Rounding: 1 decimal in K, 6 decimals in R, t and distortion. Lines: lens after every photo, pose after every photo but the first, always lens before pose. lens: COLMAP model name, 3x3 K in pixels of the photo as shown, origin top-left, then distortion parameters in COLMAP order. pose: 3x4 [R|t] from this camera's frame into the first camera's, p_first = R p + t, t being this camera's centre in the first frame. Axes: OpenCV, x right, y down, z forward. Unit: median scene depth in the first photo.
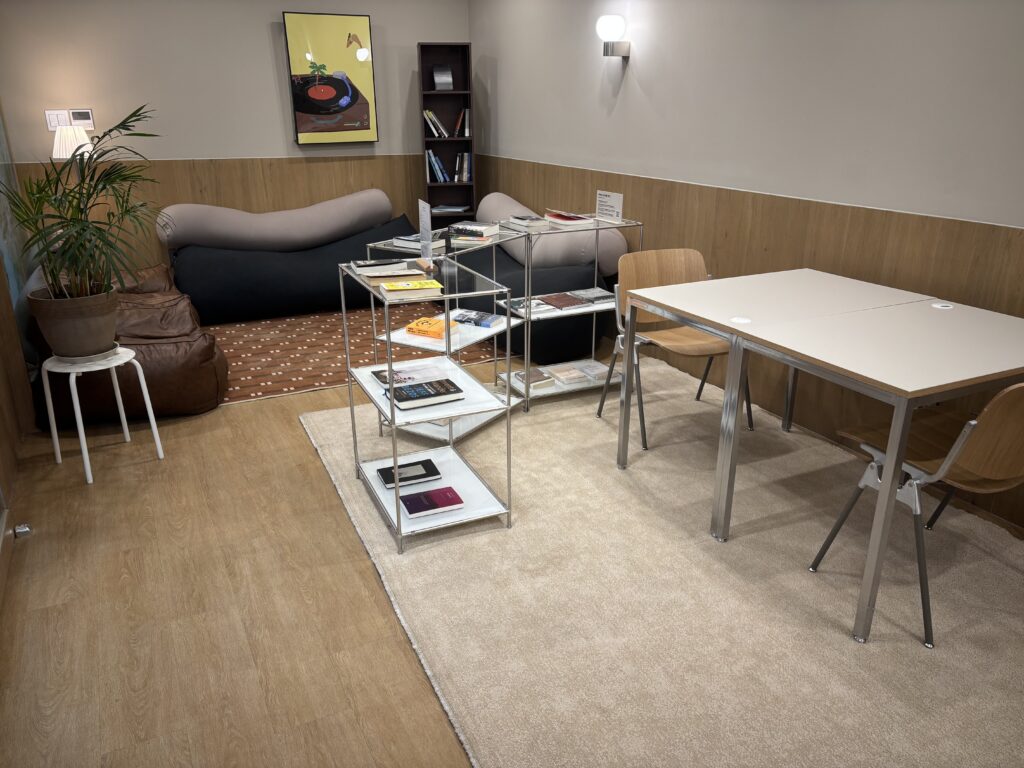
lens RADIAL K [[774.8, 0, 508.4], [0, 774.8, 386.9], [0, 0, 1]] dist [0.042614, -0.052784]
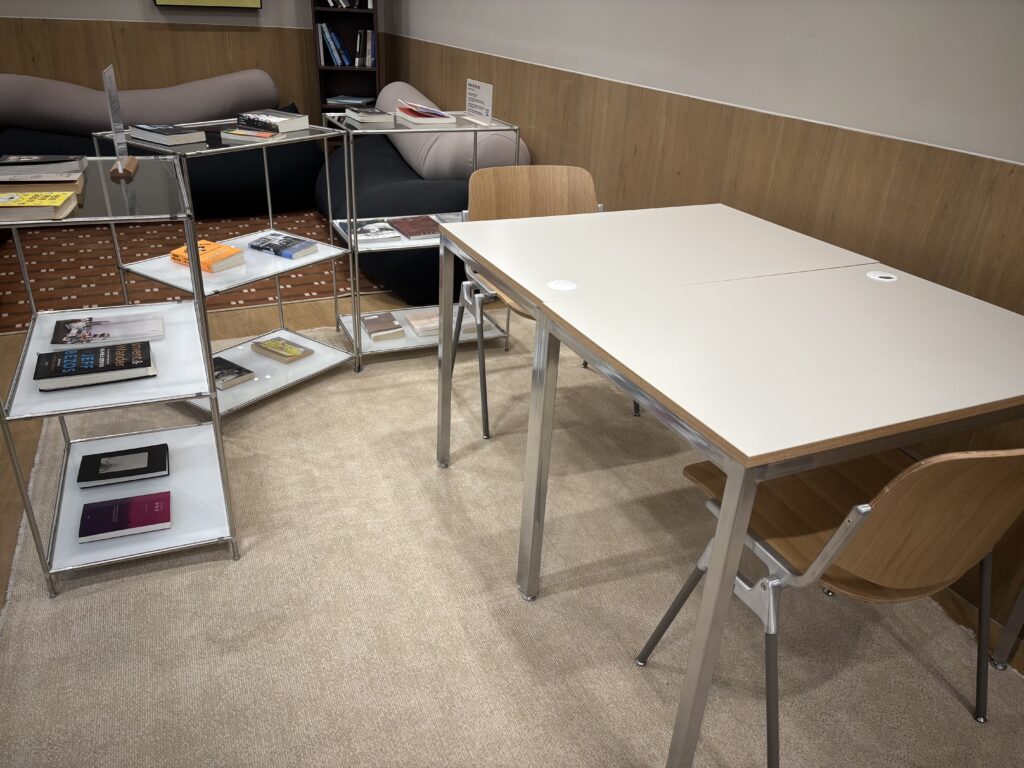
lens RADIAL K [[774.8, 0, 512.3], [0, 774.8, 384.5], [0, 0, 1]] dist [0.042614, -0.052784]
pose [[0.998431, 0.055689, 0.005854, 0.205302], [-0.055995, 0.992480, 0.108849, -0.056207], [0.000251, -0.109006, 0.994041, 0.277197]]
